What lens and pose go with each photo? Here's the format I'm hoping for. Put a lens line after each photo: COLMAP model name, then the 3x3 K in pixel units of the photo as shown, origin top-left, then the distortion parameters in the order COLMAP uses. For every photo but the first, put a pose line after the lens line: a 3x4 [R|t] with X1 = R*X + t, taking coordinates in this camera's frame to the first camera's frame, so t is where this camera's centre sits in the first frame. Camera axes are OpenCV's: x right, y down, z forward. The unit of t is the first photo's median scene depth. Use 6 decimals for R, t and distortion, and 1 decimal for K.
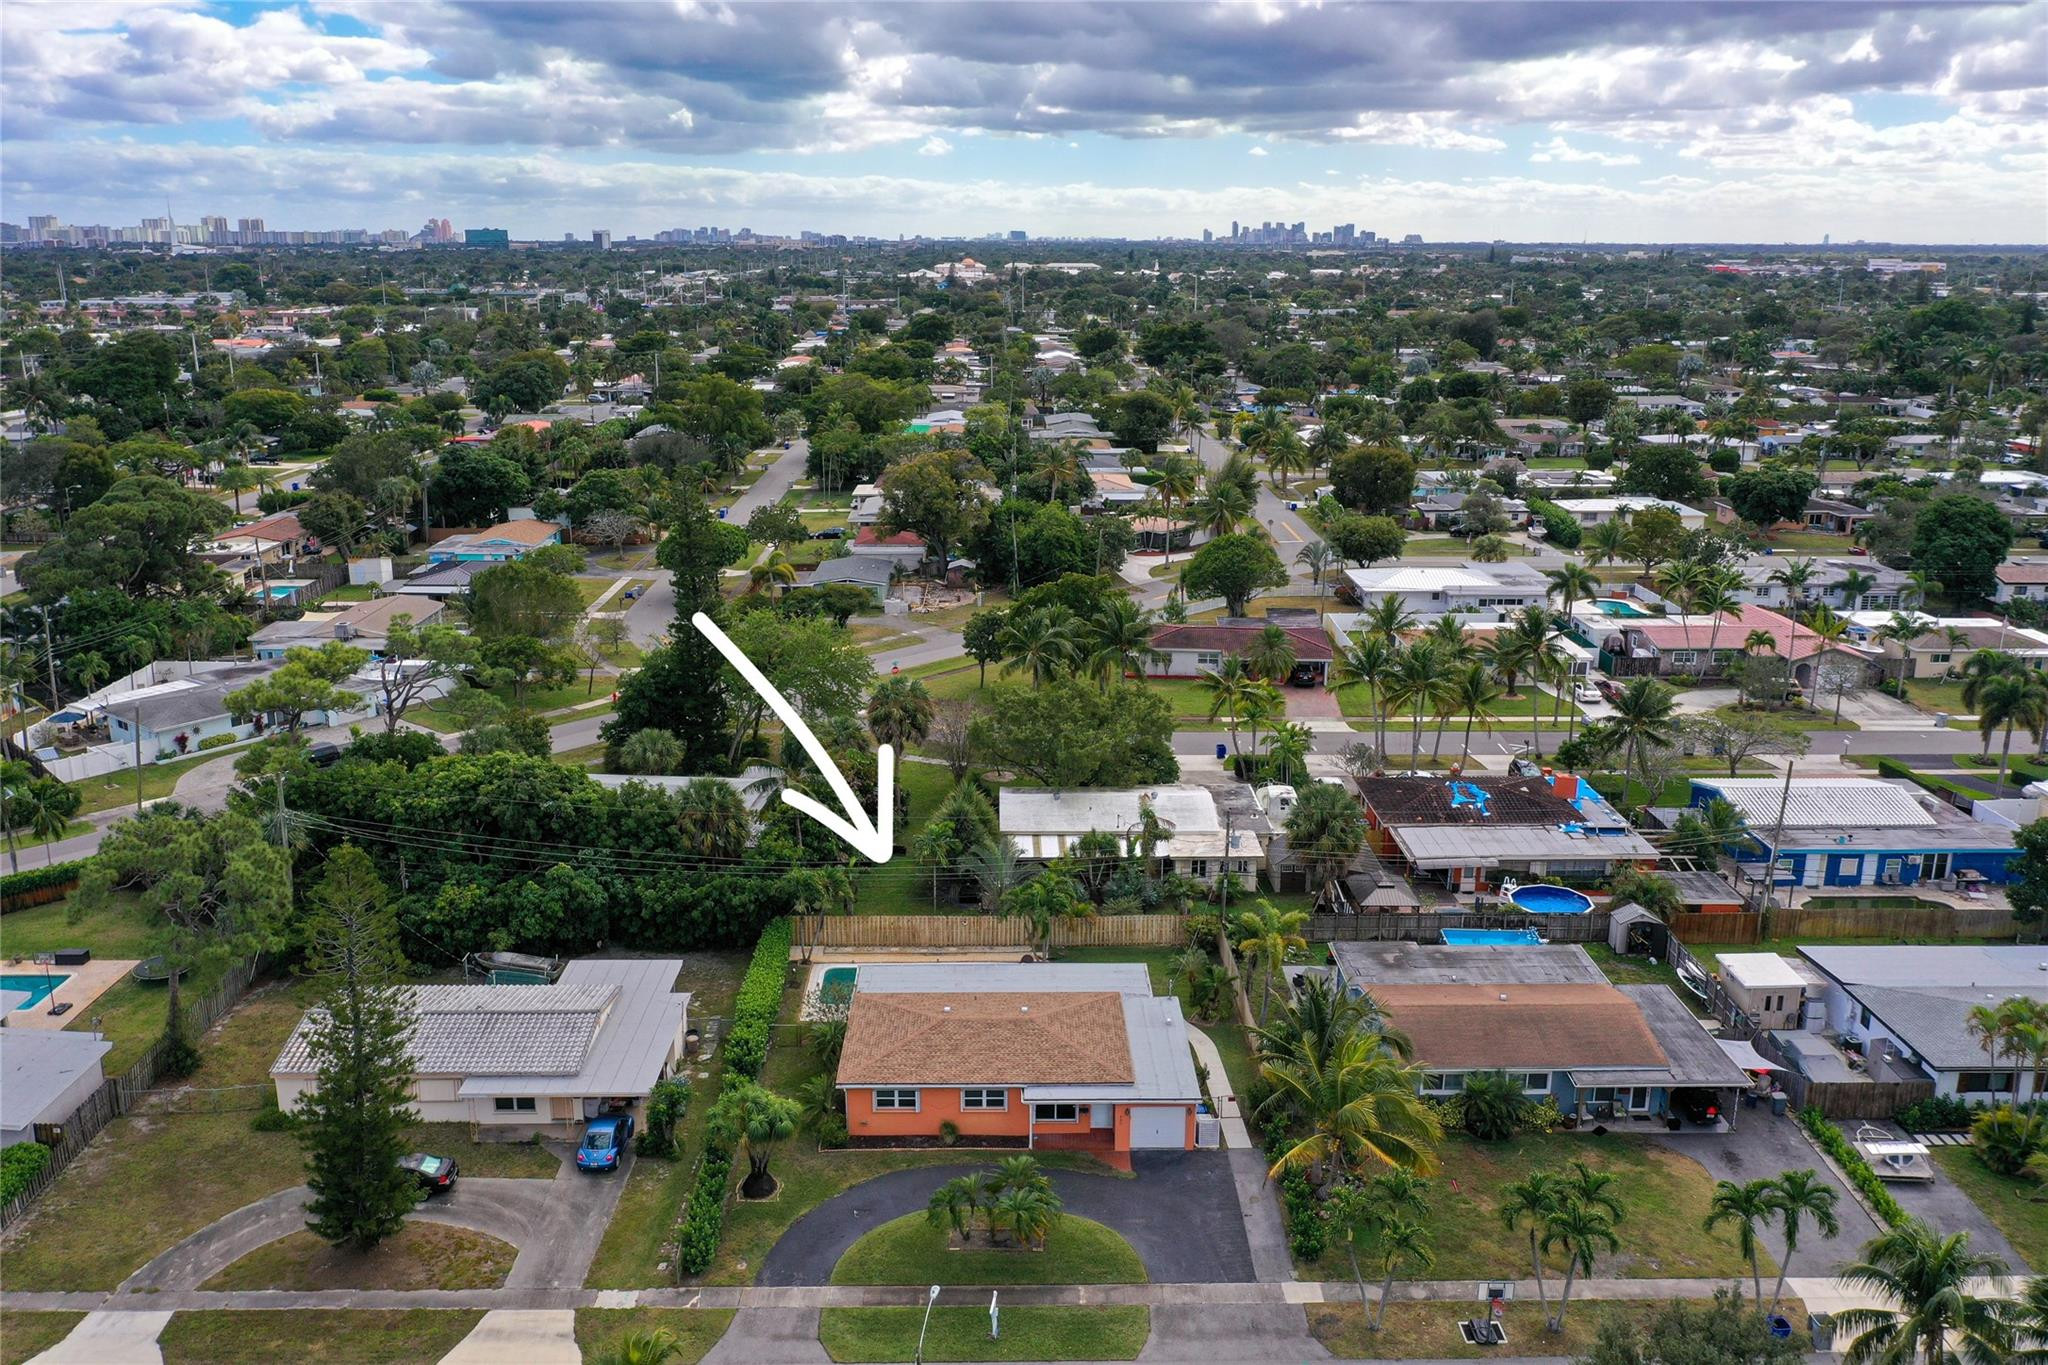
lens RADIAL K [[1674.0, 0, 1024.0], [0, 1674.0, 682.5], [0, 0, 1]] dist [-0.001328, -0.002801]
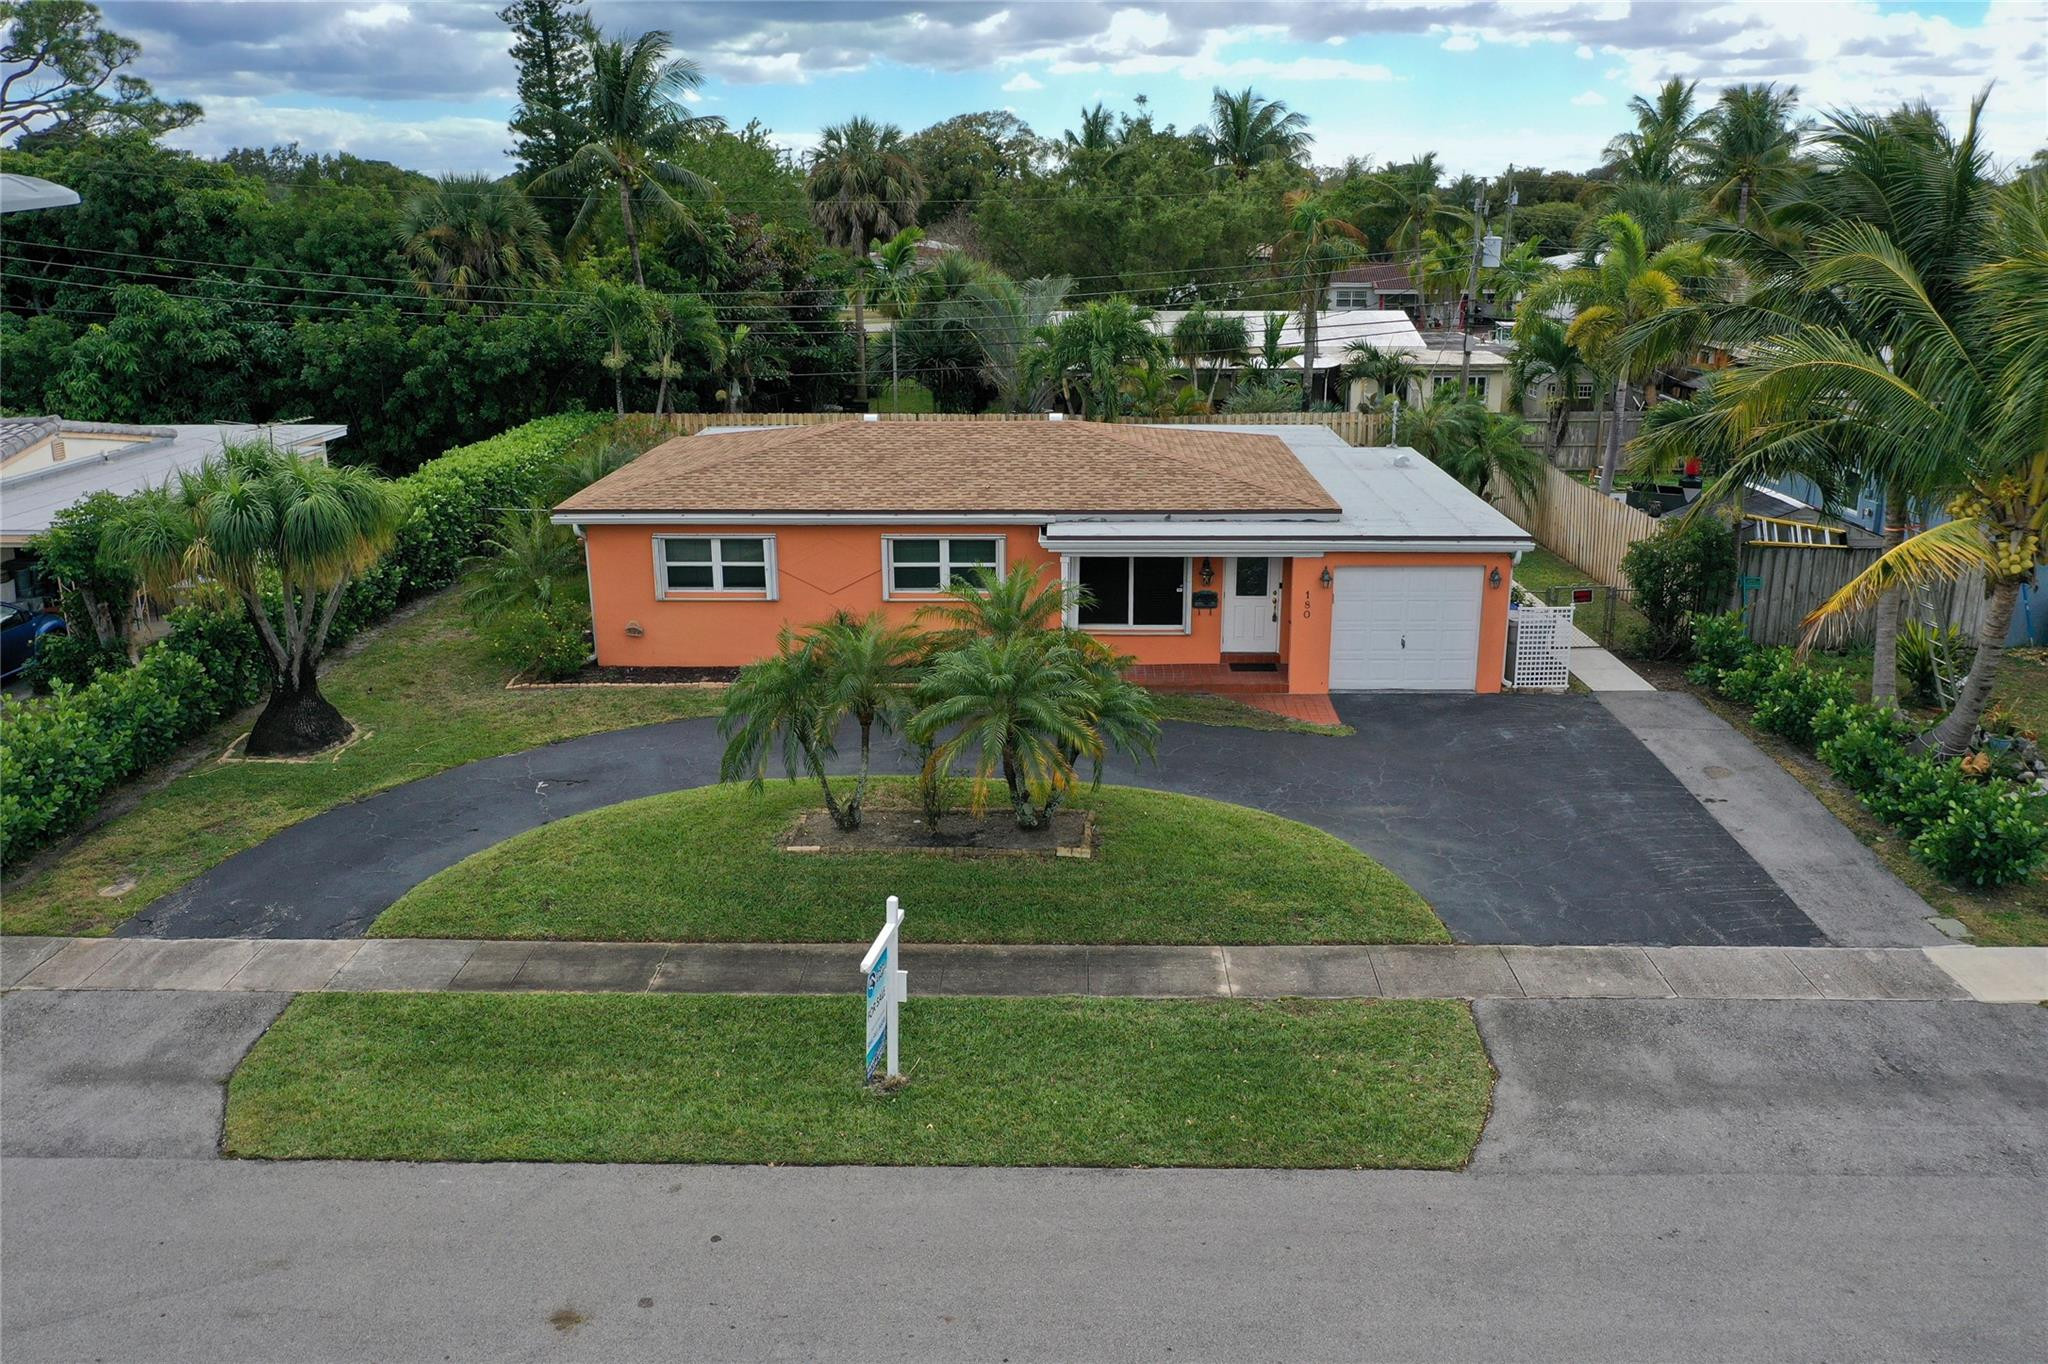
lens RADIAL K [[1674.0, 0, 1024.0], [0, 1674.0, 682.0], [0, 0, 1]] dist [-0.001328, -0.002801]
pose [[0.999077, 0.003498, -0.042805, 0.012417], [-0.002975, 0.999920, 0.012291, 0.307391], [0.042845, -0.012152, 0.999008, 0.701683]]
